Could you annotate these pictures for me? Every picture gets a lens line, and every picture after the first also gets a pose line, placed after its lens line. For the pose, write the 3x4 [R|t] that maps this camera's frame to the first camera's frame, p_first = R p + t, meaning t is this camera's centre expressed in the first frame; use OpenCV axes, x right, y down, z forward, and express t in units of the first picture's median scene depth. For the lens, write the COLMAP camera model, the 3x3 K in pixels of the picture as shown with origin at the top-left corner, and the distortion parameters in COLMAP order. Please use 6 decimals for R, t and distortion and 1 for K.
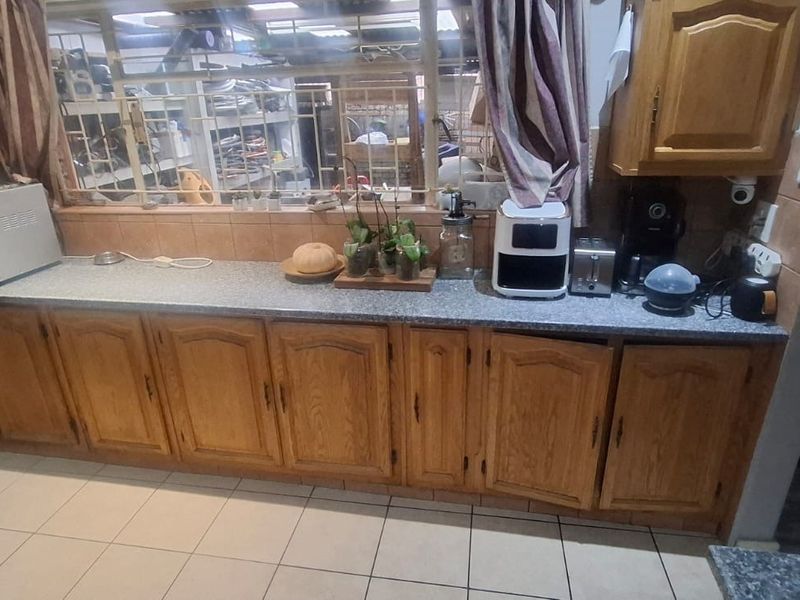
lens RADIAL K [[510.1, 0, 400.0], [0, 510.1, 299.7], [0, 0, 1]] dist [0.005038, 0.001033]
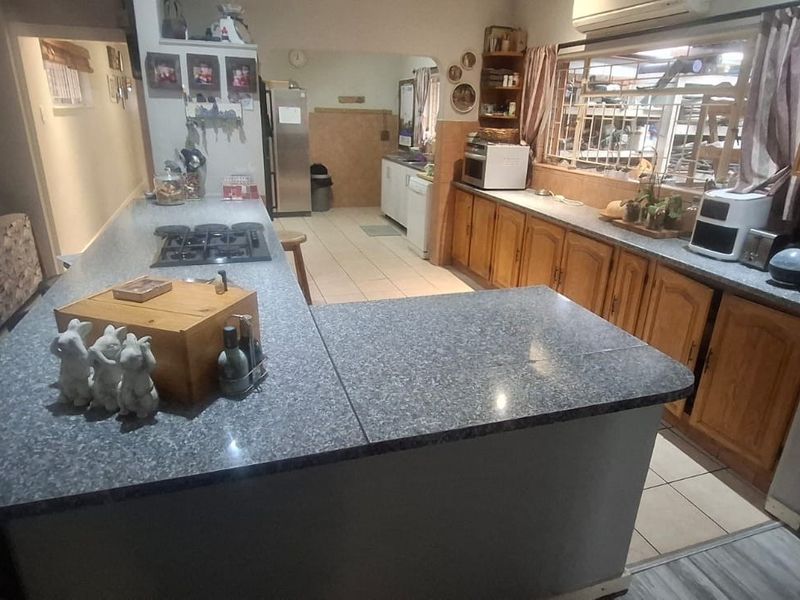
lens RADIAL K [[510.1, 0, 400.8], [0, 510.1, 298.8], [0, 0, 1]] dist [0.005038, 0.001033]
pose [[0.466118, 0.348818, -0.813056, 0.849329], [-0.369710, 0.911705, 0.179188, 0.131057], [0.803771, 0.217072, 0.553924, -0.332449]]
